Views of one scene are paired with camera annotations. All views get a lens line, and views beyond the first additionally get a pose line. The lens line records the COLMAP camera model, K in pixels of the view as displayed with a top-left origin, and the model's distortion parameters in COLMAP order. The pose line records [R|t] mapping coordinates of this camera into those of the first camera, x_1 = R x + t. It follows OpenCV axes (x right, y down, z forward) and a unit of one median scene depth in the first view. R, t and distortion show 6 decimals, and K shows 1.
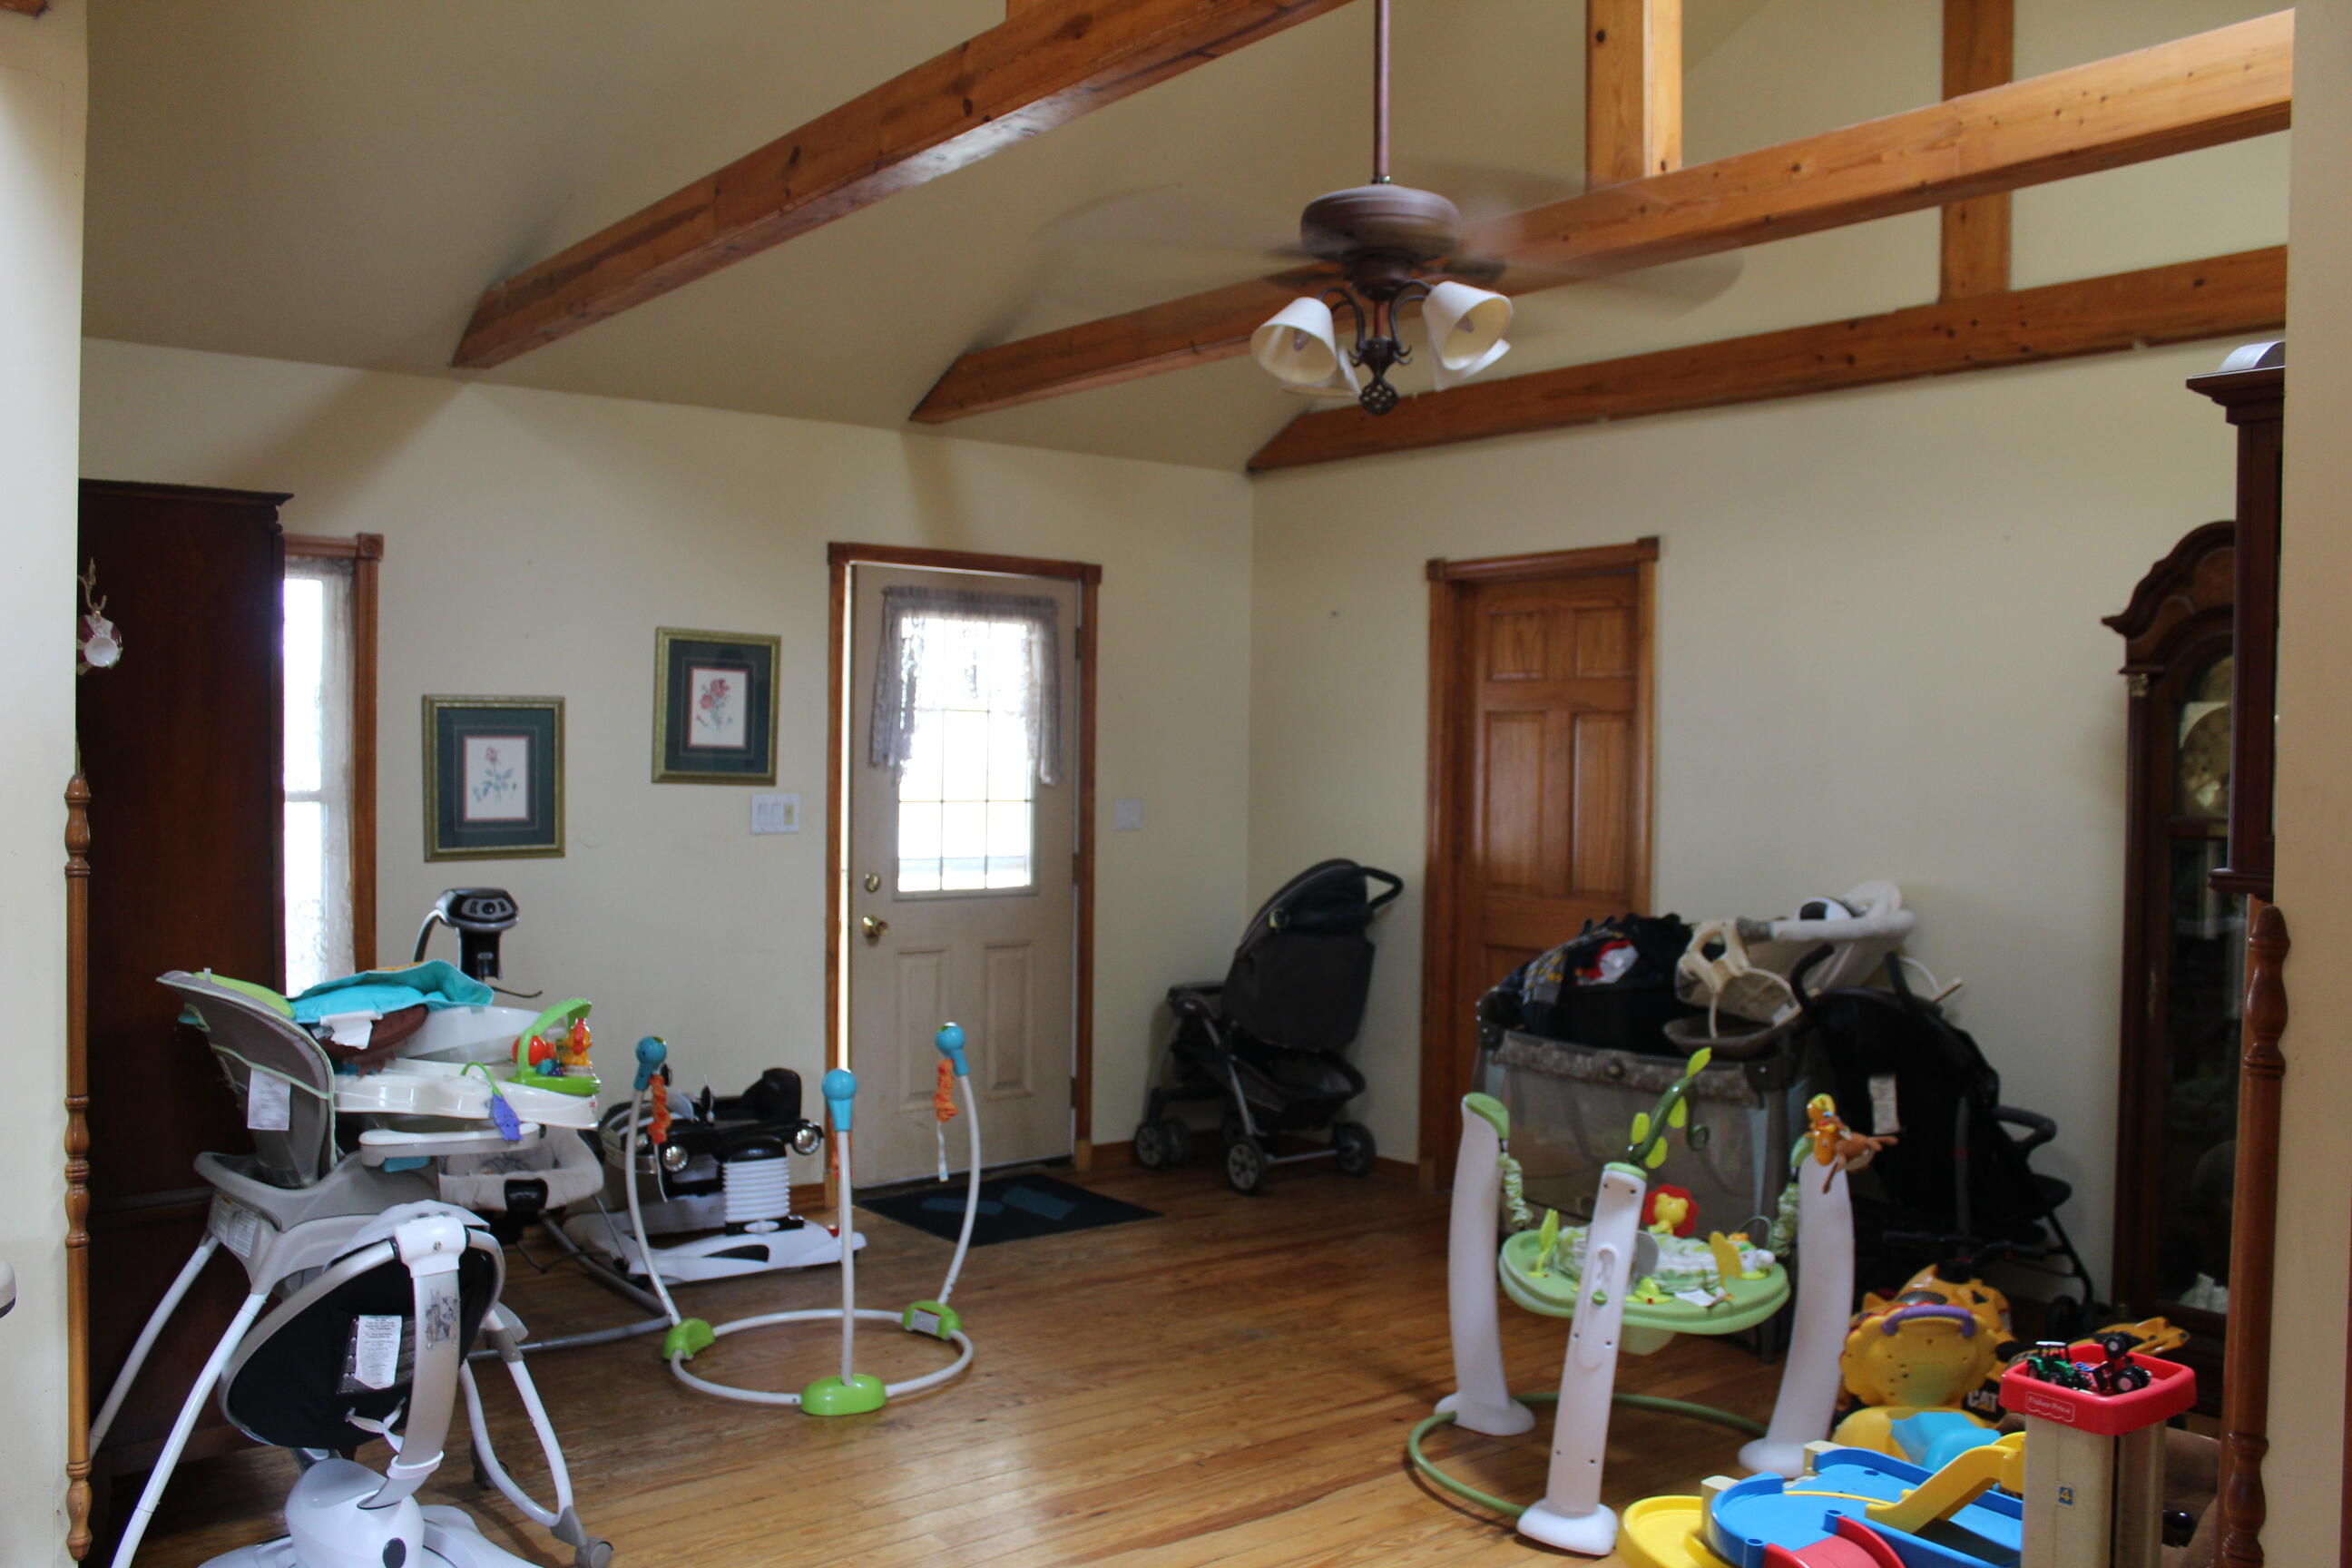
lens RADIAL K [[1967.7, 0, 1160.5], [0, 1967.7, 794.7], [0, 0, 1]] dist [-0.141205, 0.069387]
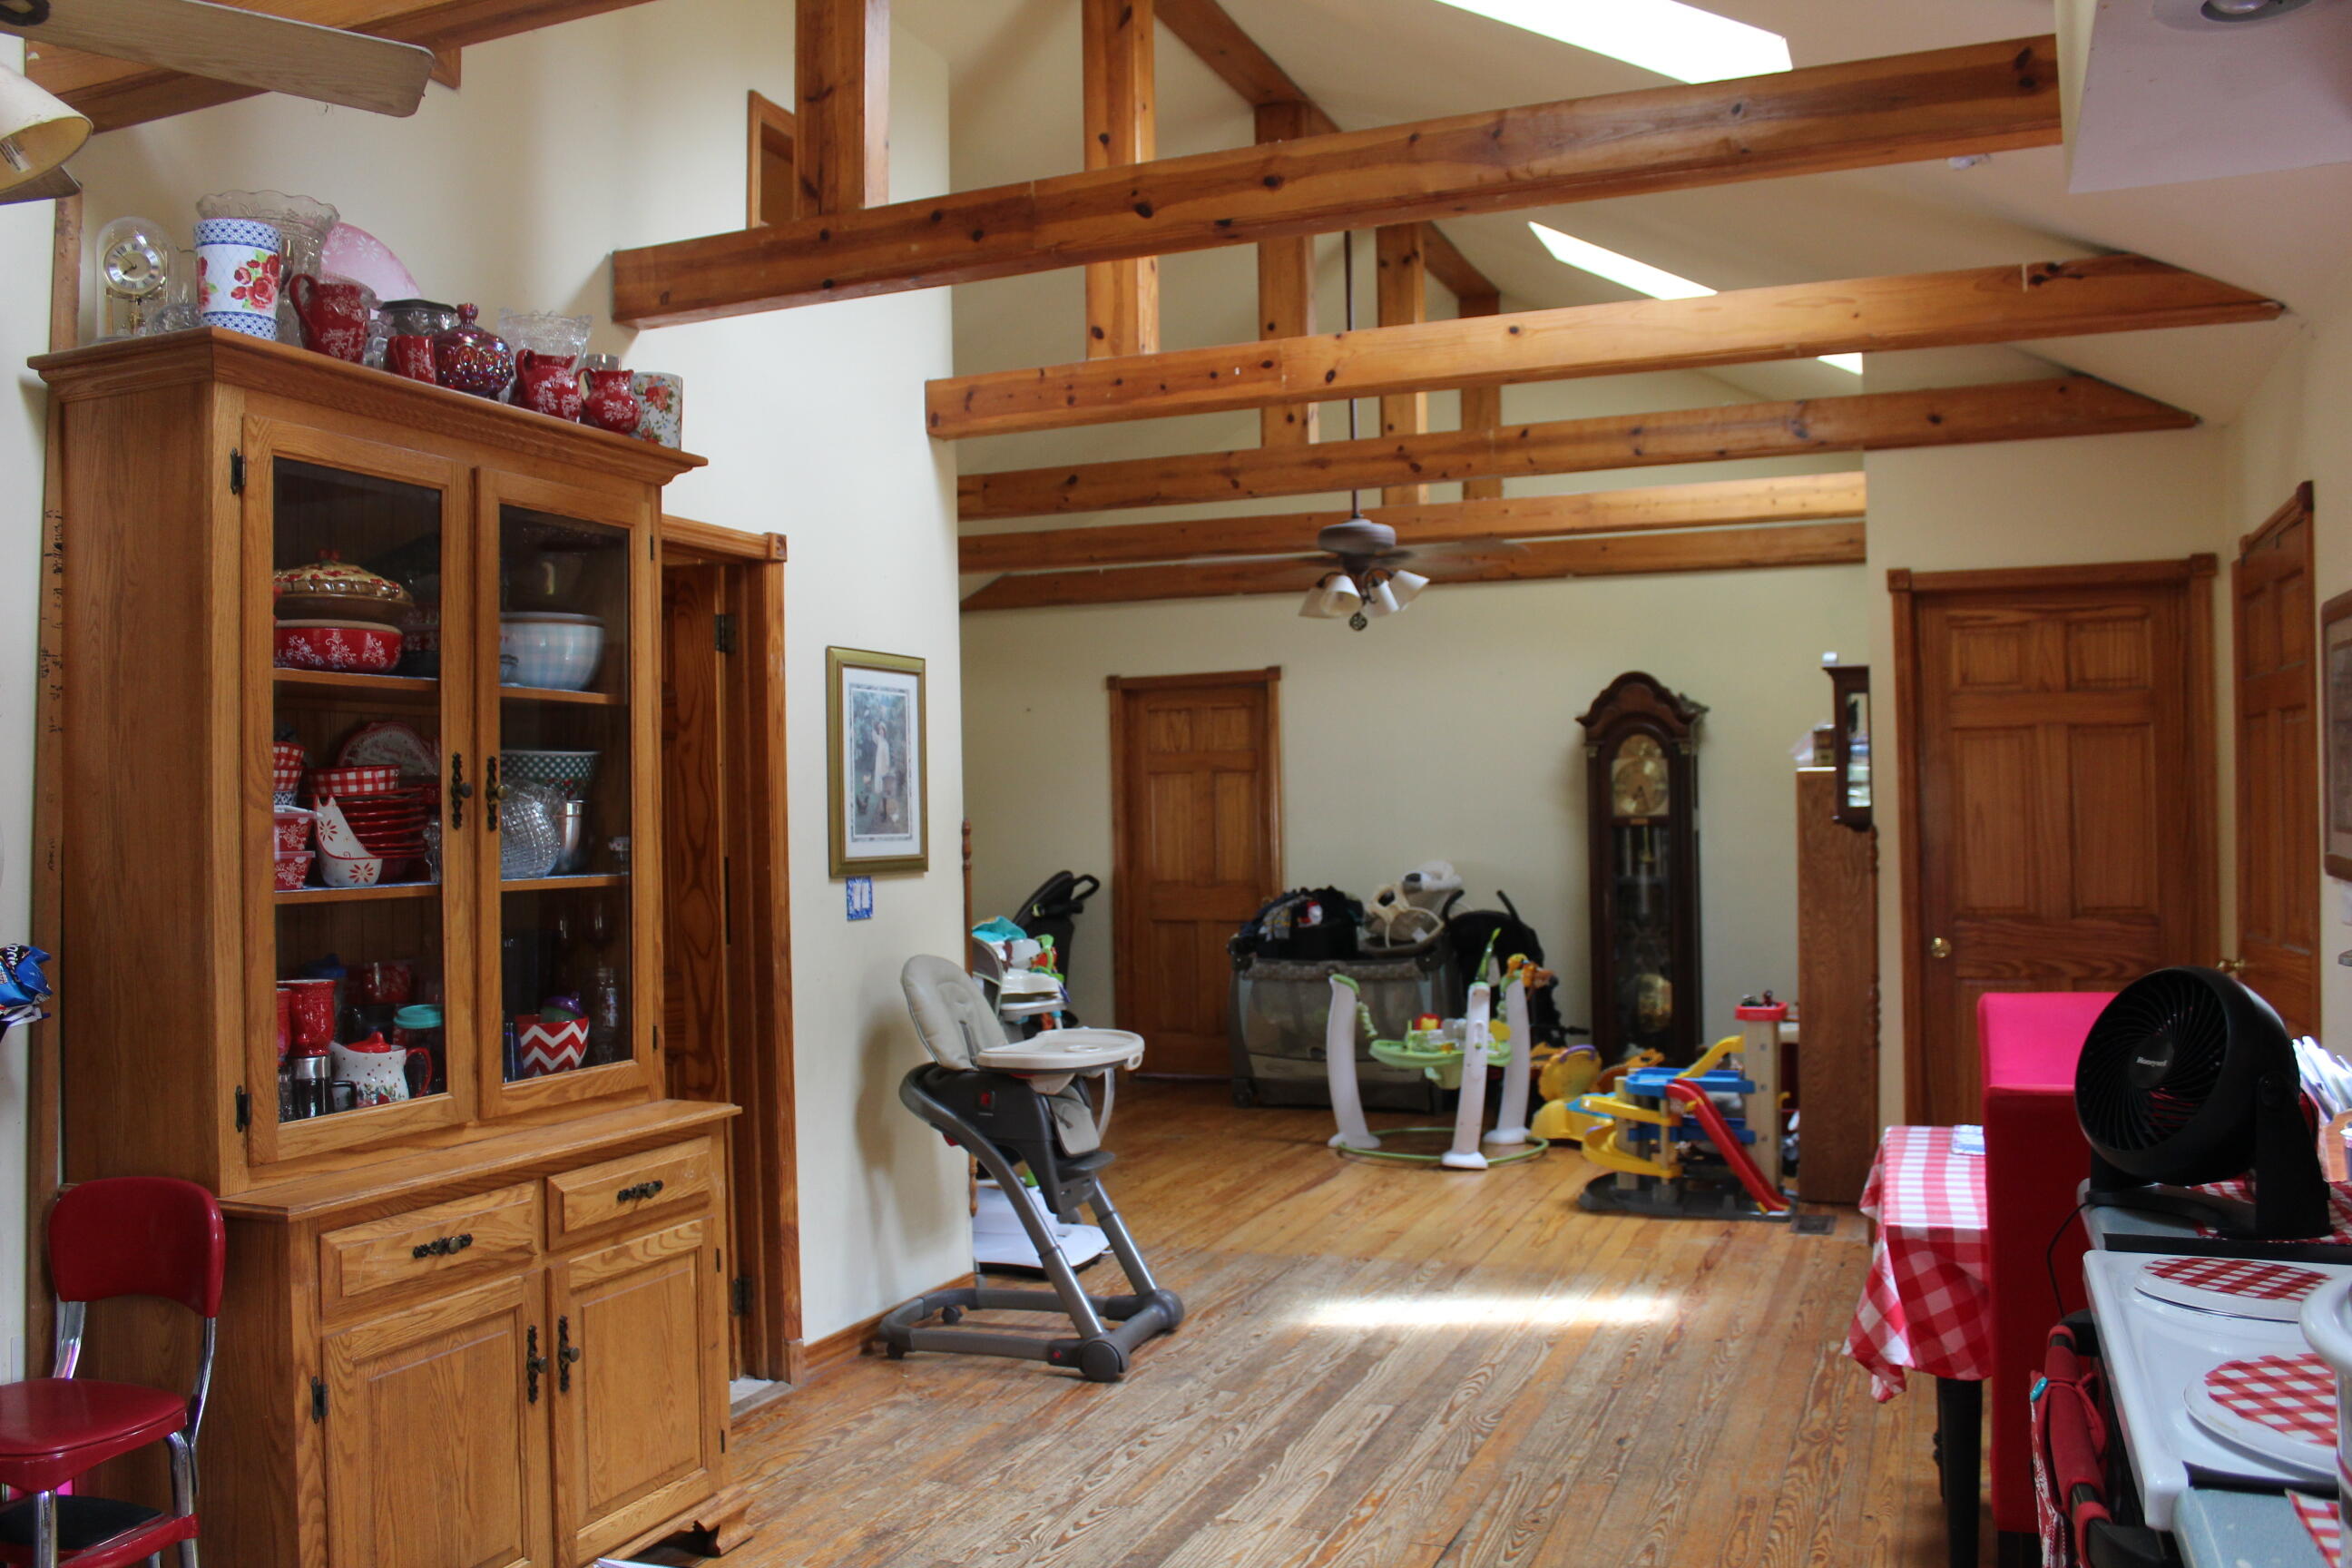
lens RADIAL K [[1967.7, 0, 1186.7], [0, 1967.7, 771.8], [0, 0, 1]] dist [-0.141205, 0.069387]
pose [[0.866906, -0.020964, 0.498030, -0.745357], [0.040629, 0.998763, -0.028681, 0.004658], [-0.496812, 0.045099, 0.866685, -0.481755]]
